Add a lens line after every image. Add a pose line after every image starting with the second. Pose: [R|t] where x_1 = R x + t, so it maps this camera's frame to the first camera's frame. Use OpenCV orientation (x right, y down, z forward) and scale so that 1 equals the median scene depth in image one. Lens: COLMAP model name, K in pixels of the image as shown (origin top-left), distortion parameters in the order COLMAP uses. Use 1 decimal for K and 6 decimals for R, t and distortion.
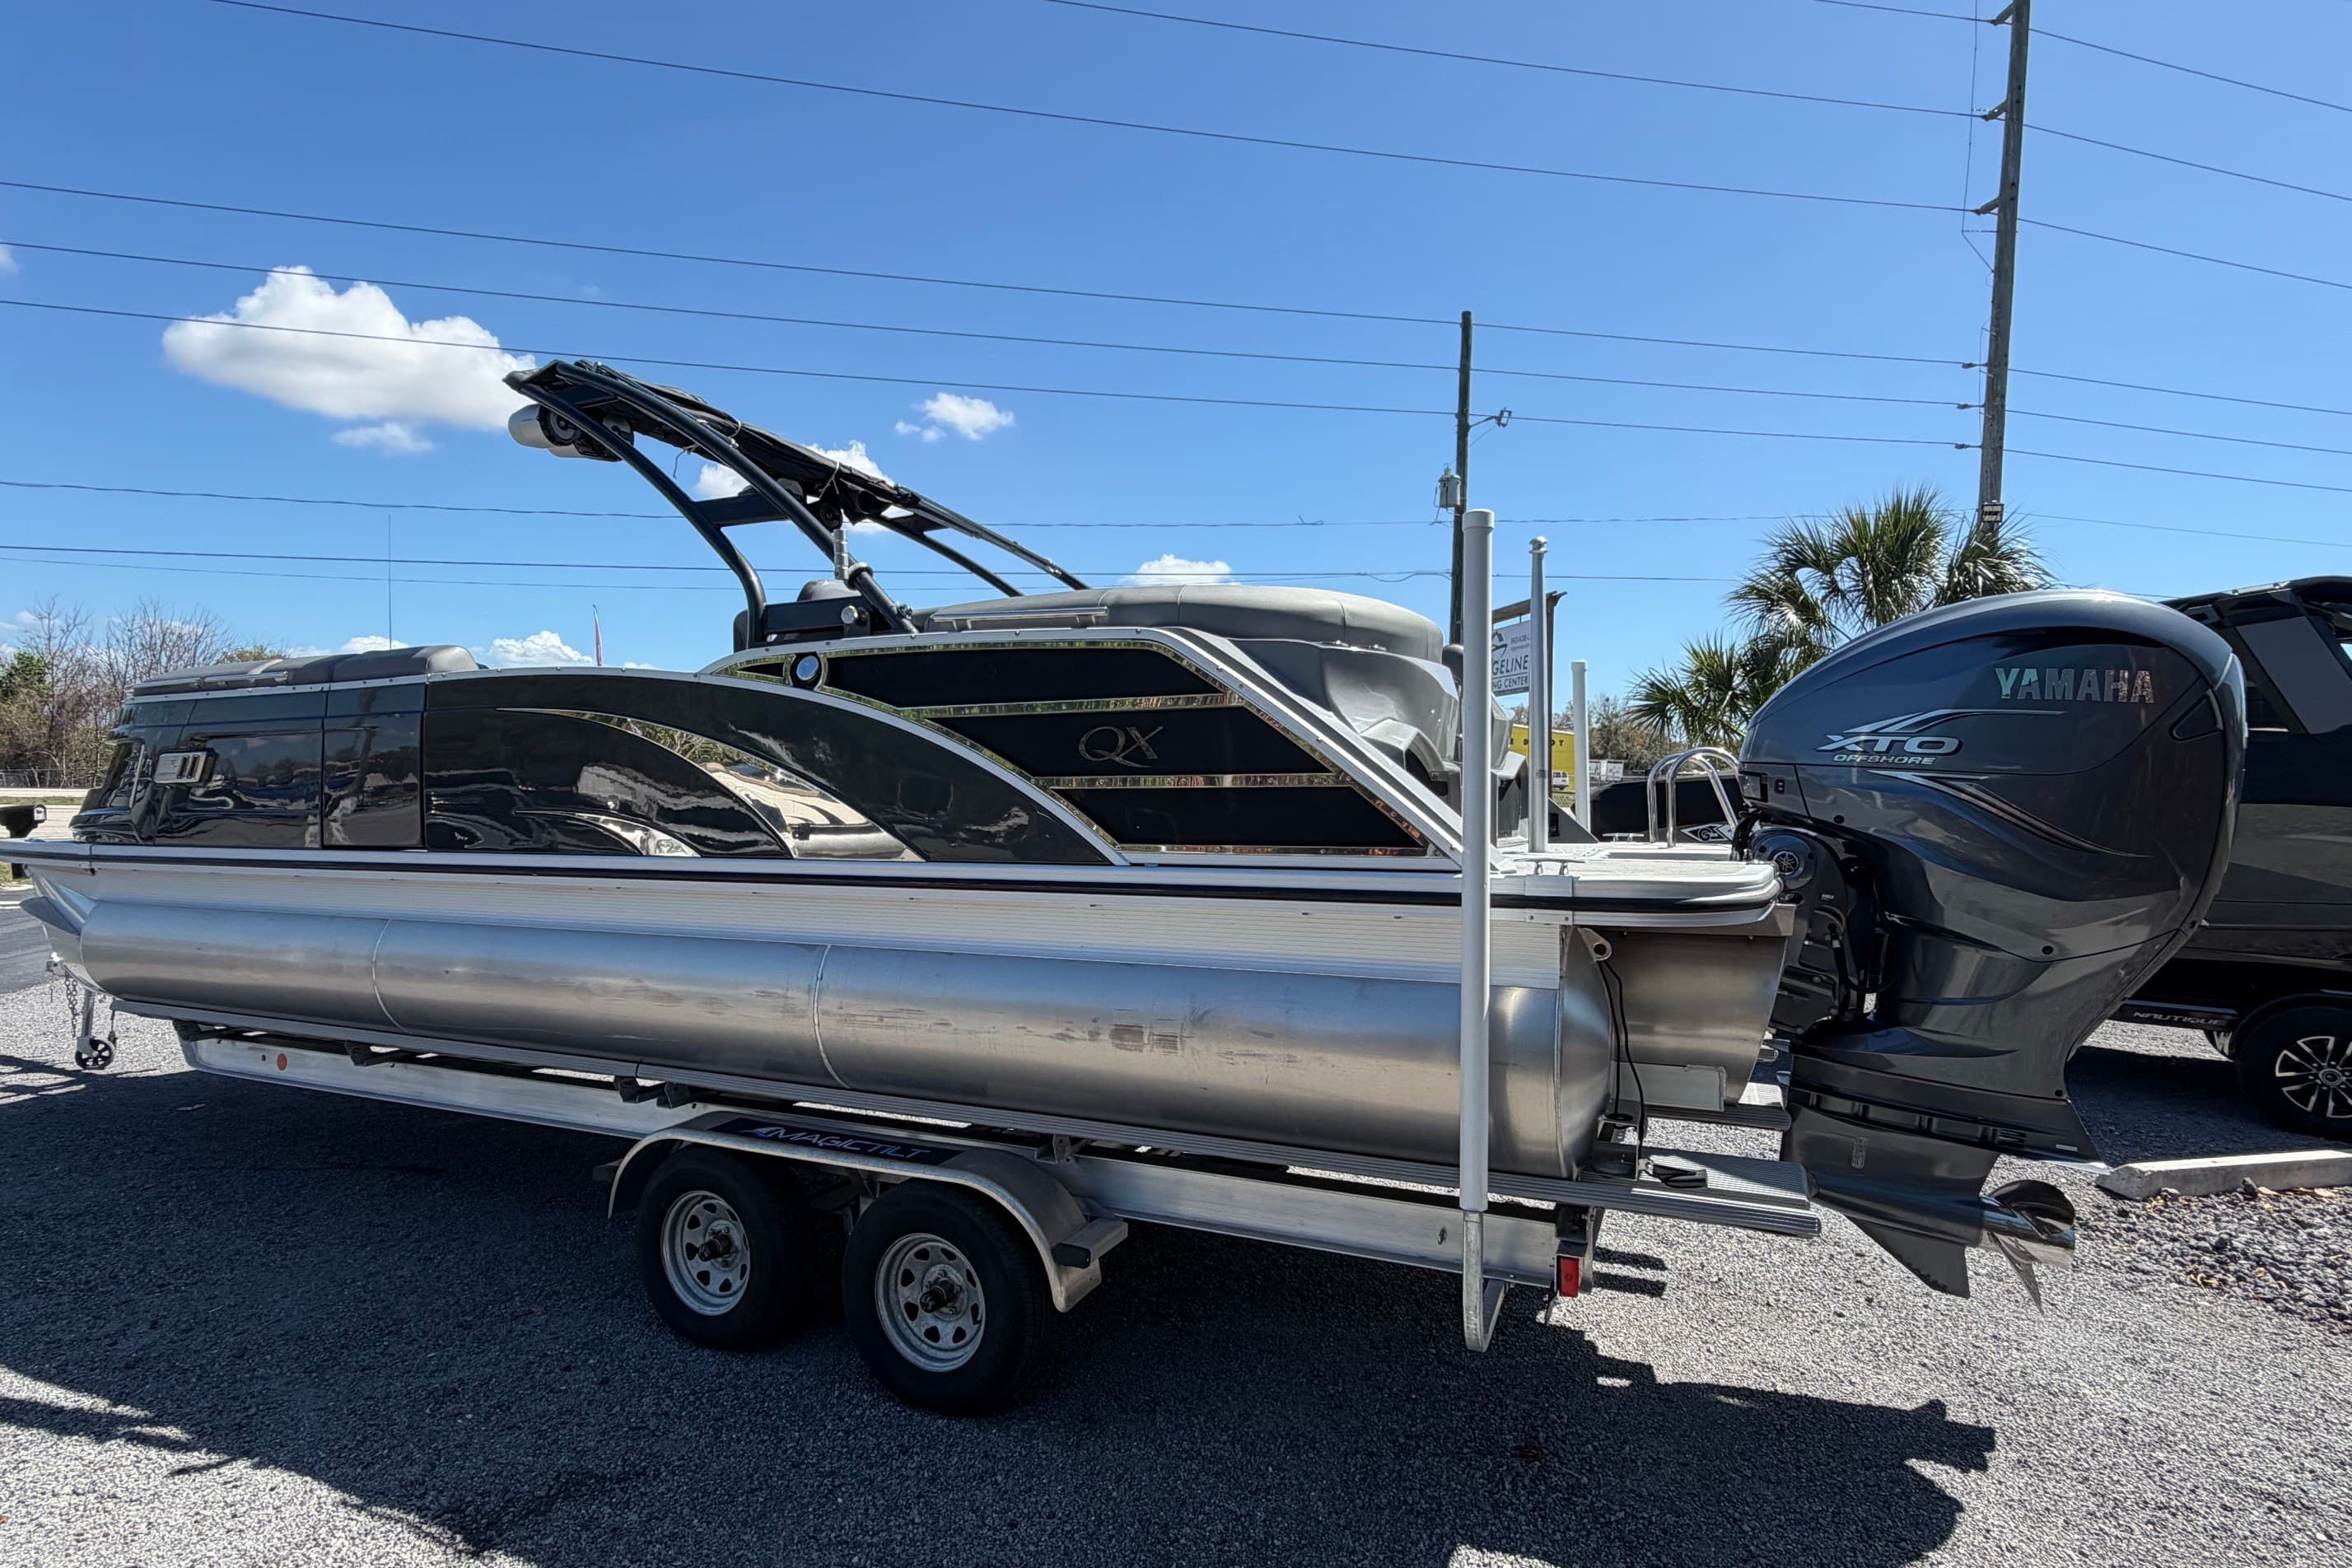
lens RADIAL K [[1103.4, 0, 1183.7], [0, 1103.4, 779.1], [0, 0, 1]] dist [-0.002393, -0.000723]
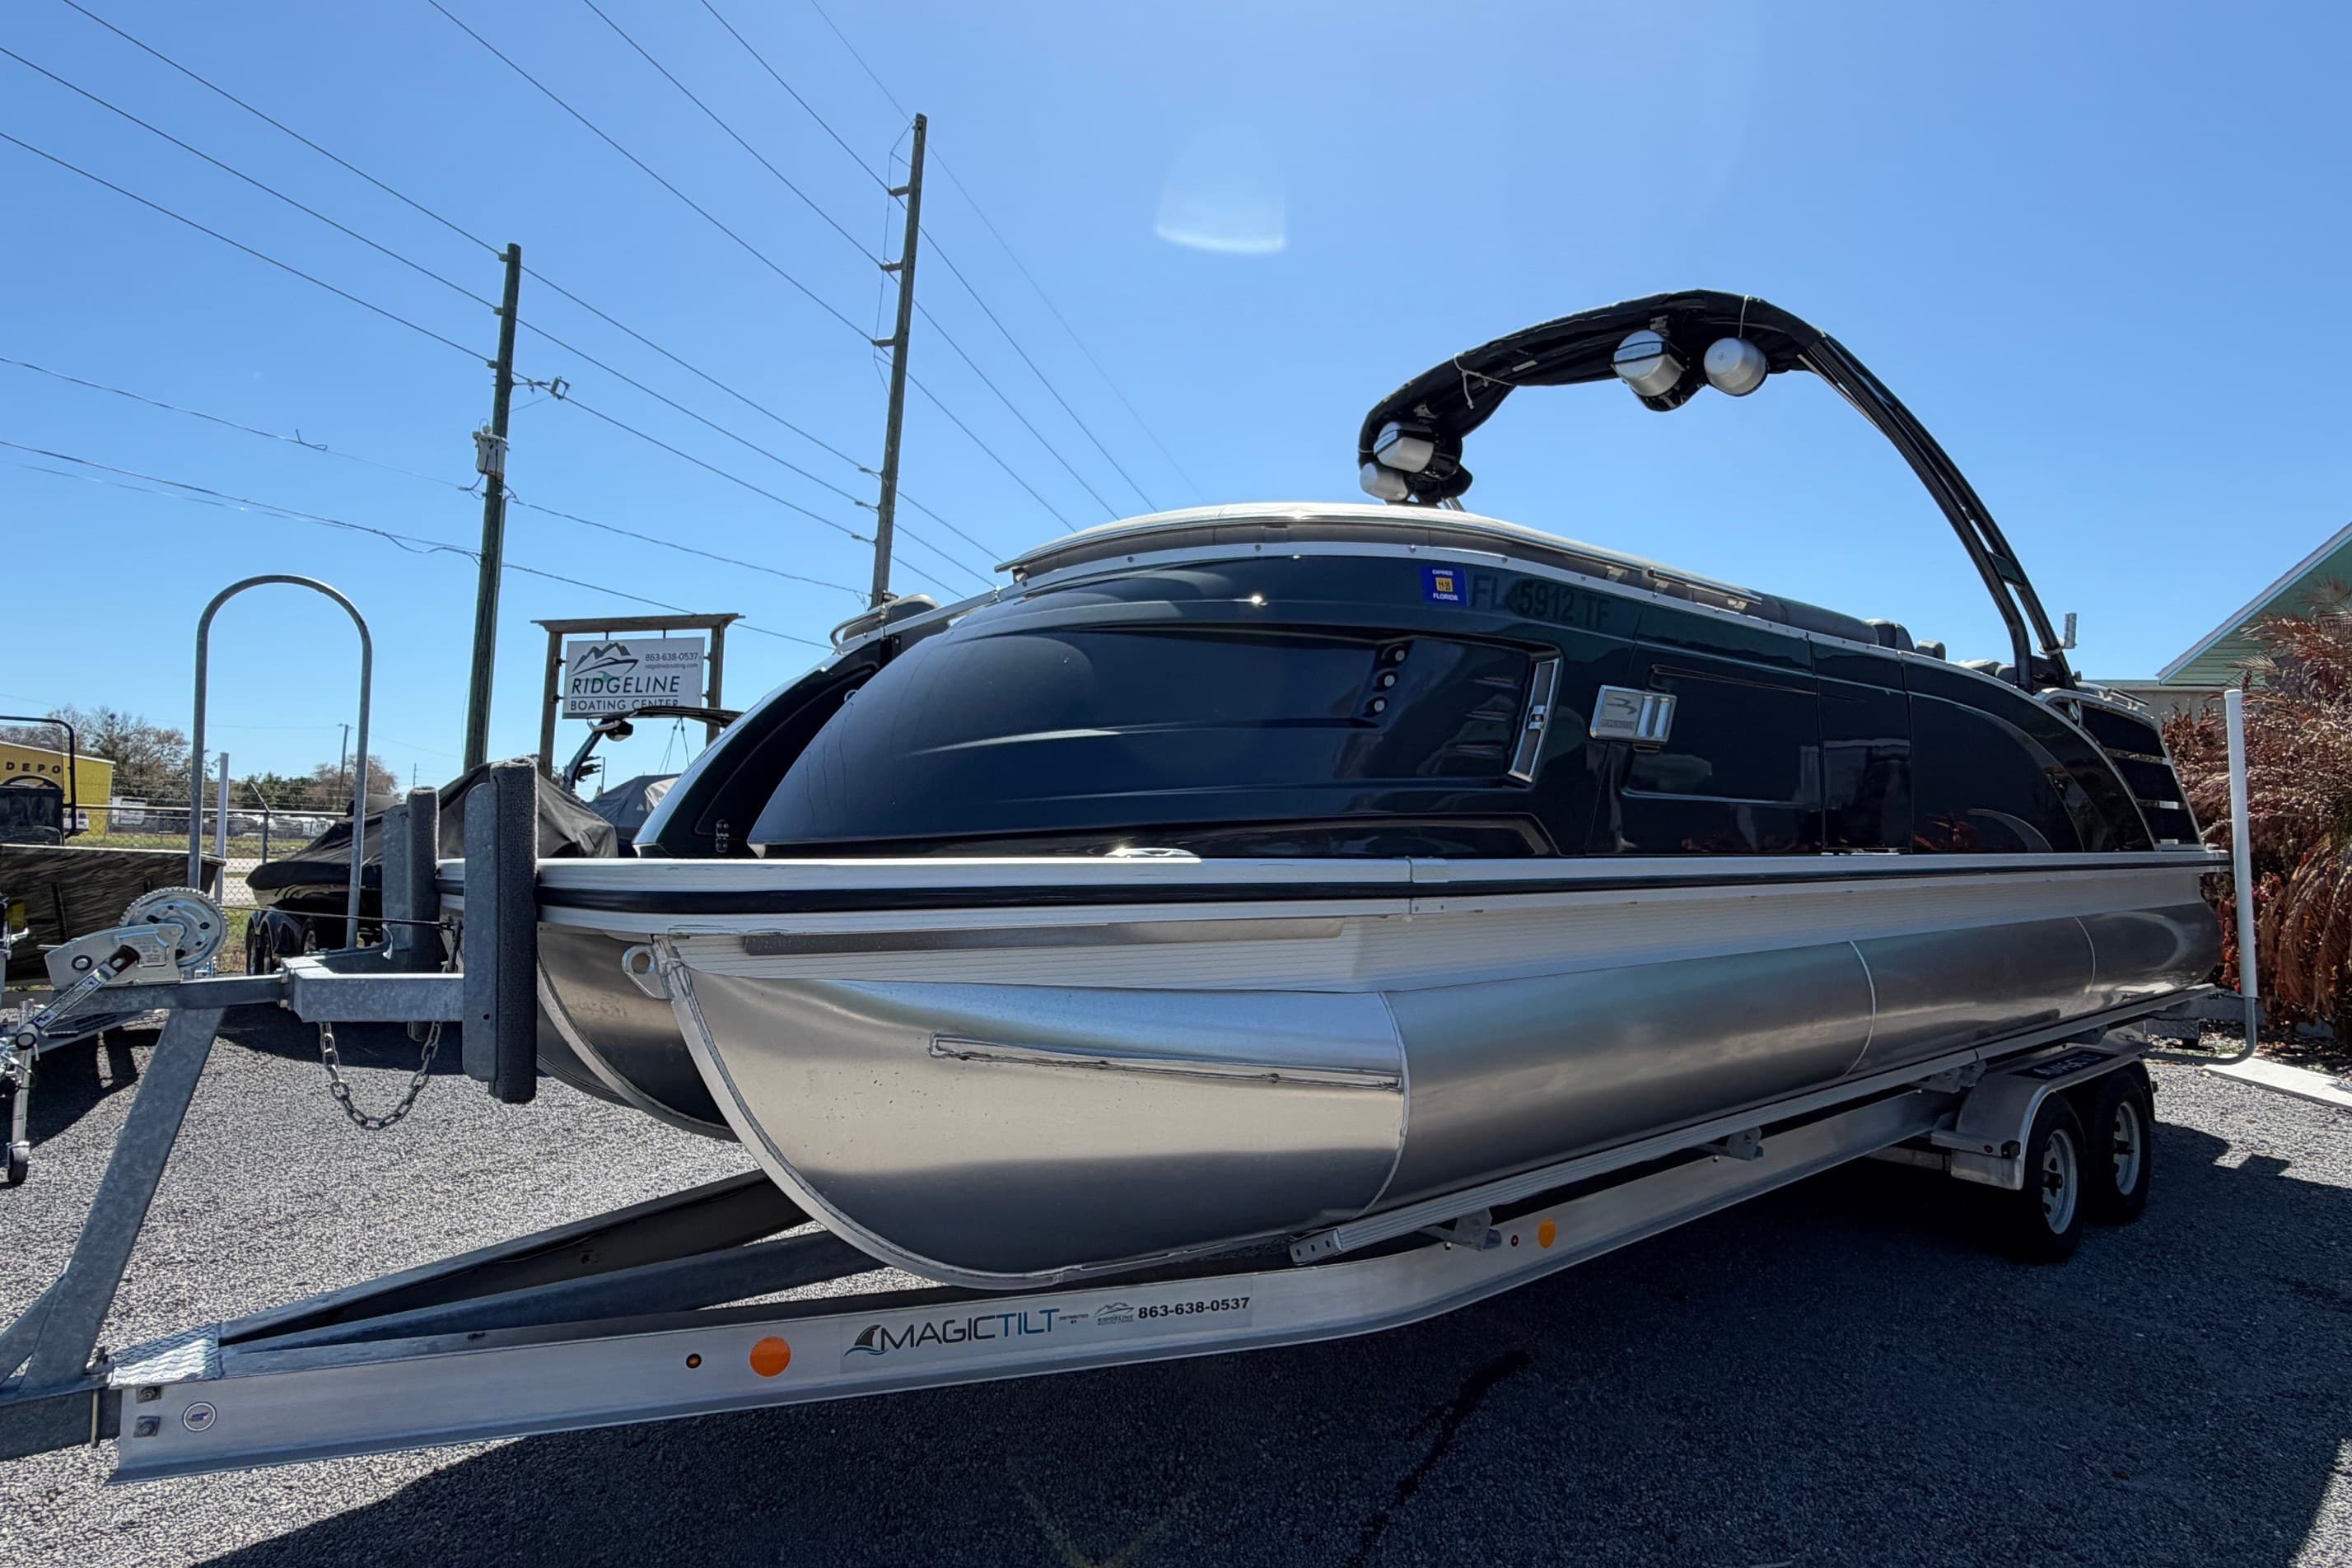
lens RADIAL K [[1202.5, 0, 1144.4], [0, 1202.5, 782.3], [0, 0, 1]] dist [-0.005469, -0.000436]
pose [[0.492913, 0.051343, 0.868562, -1.020932], [-0.018274, 0.998648, -0.048662, 0.037578], [-0.869887, 0.008114, 0.493185, 0.596954]]
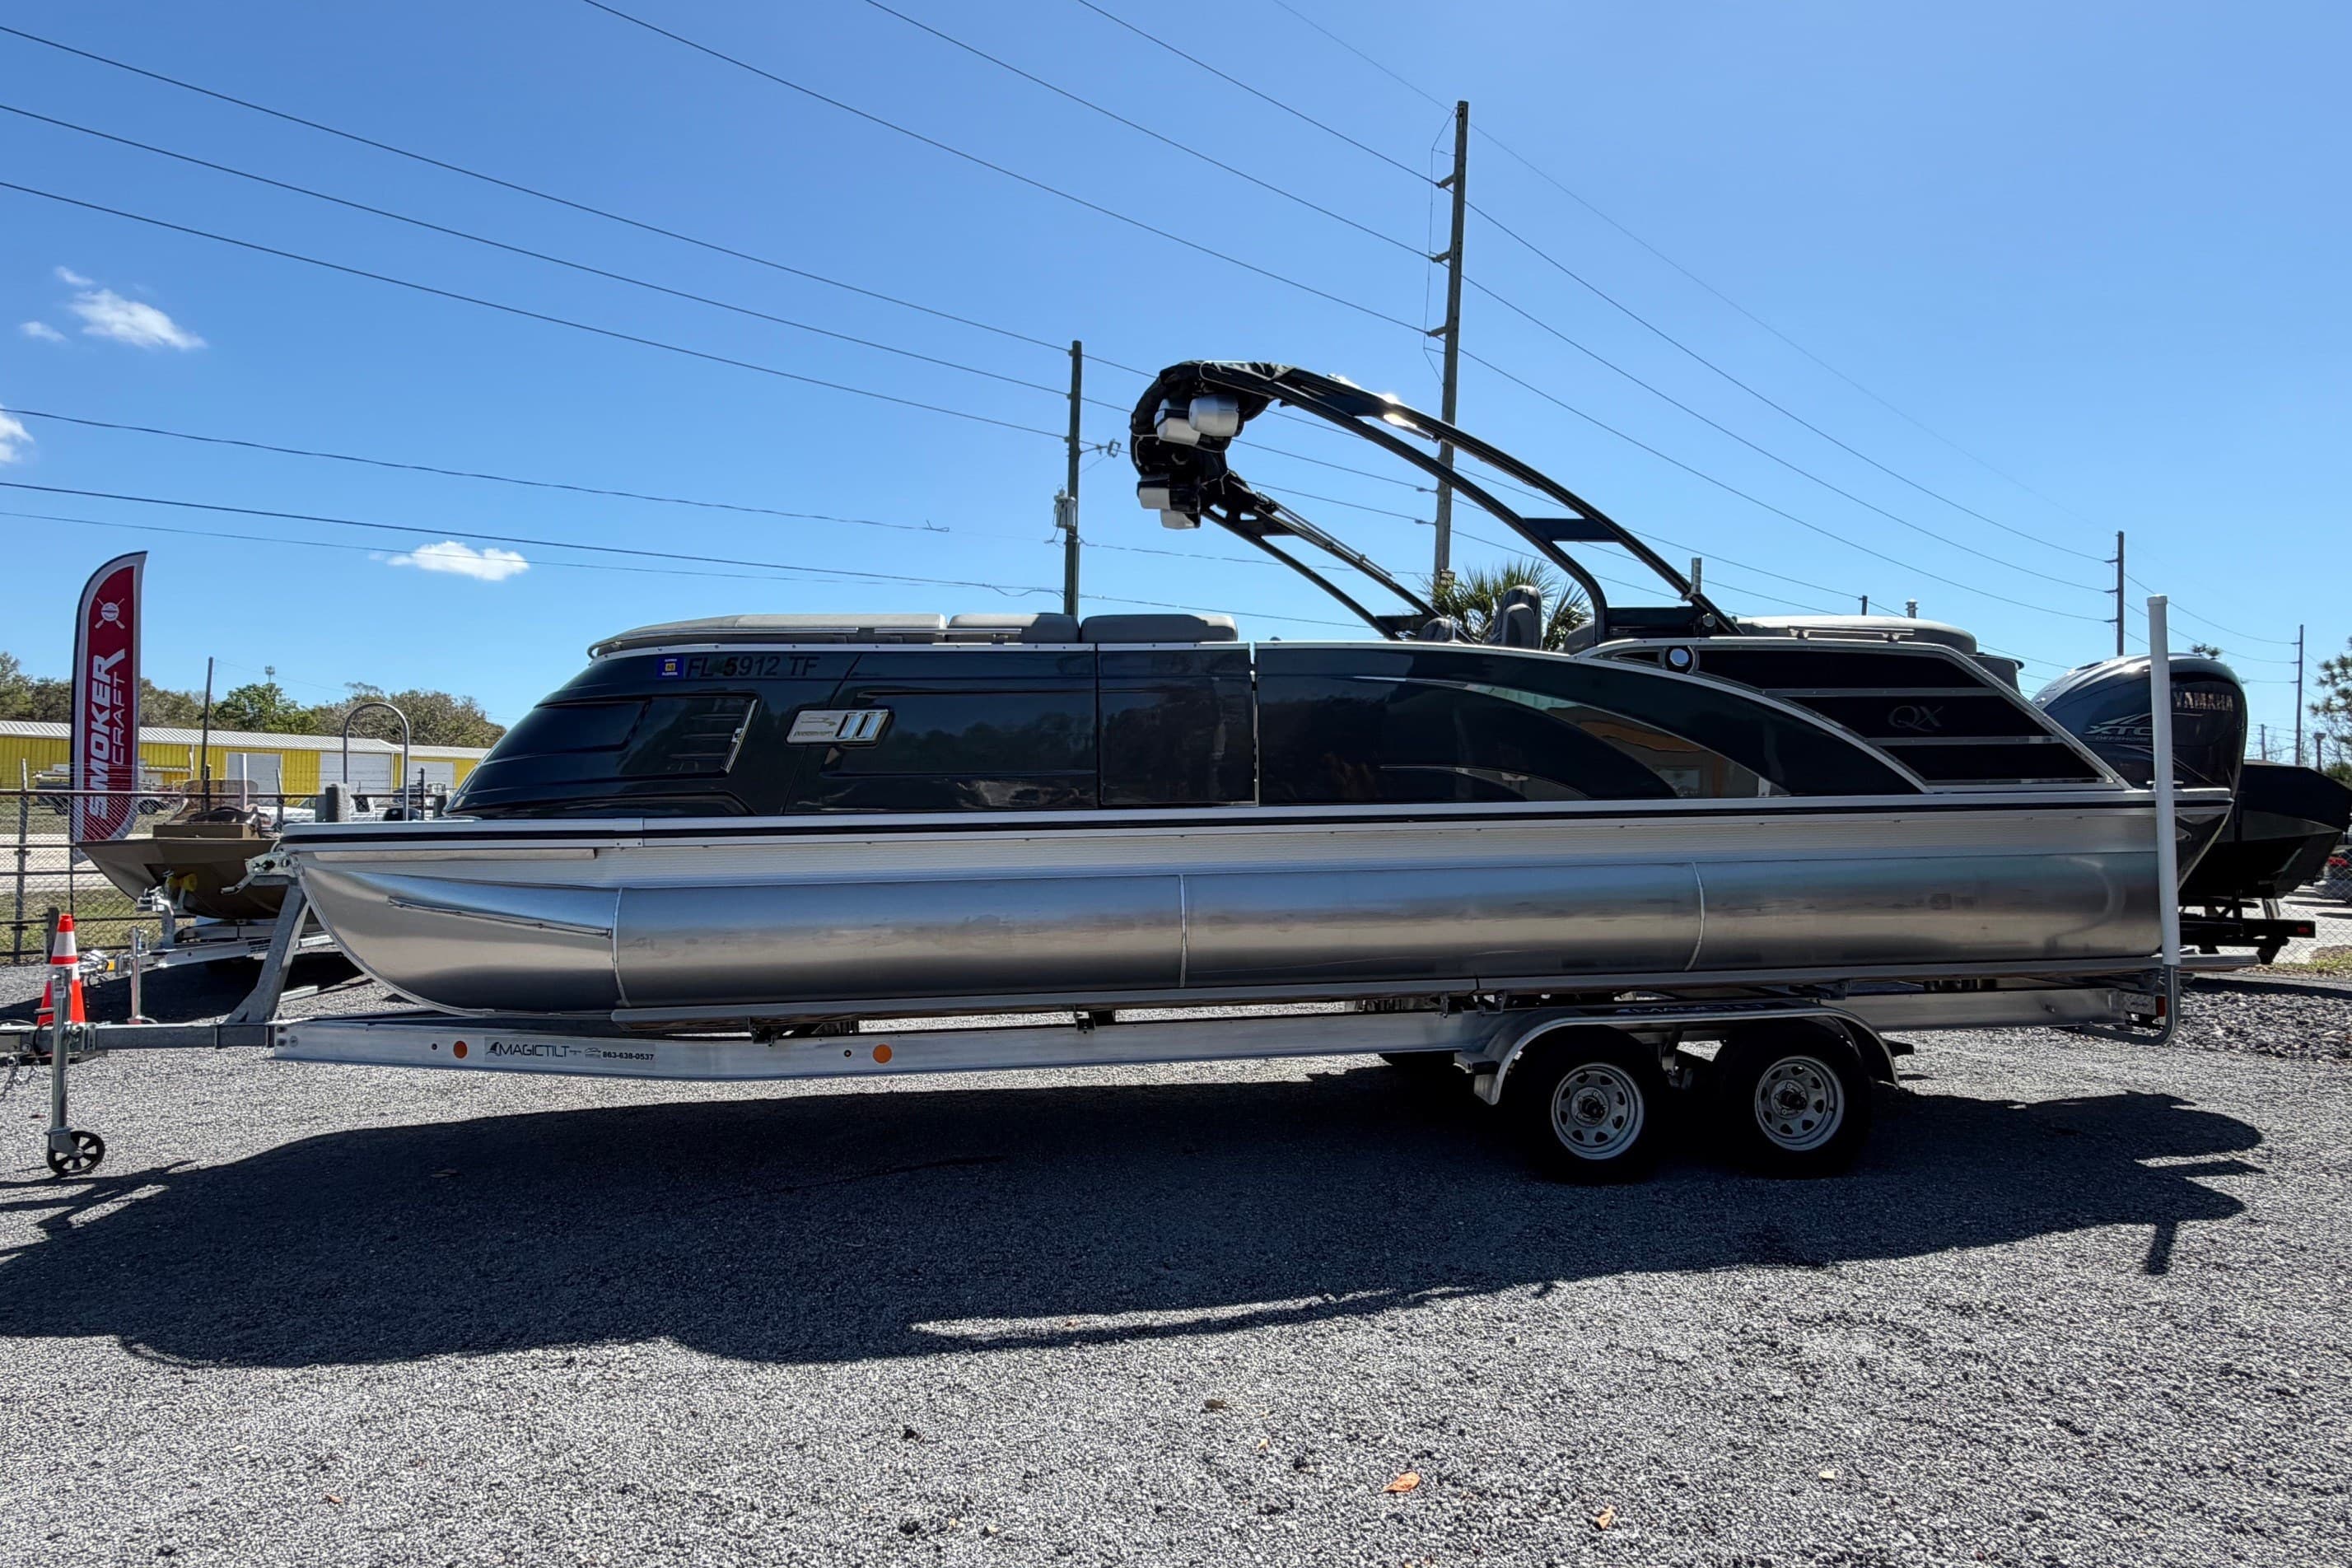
lens RADIAL K [[1170.0, 0, 1169.1], [0, 1170.0, 773.0], [0, 0, 1]] dist [0.001885, -0.001209]
pose [[0.876011, 0.007230, 0.482237, -0.744936], [0.005427, 0.999677, -0.024846, 0.034690], [-0.482261, 0.024382, 0.875688, 0.022852]]
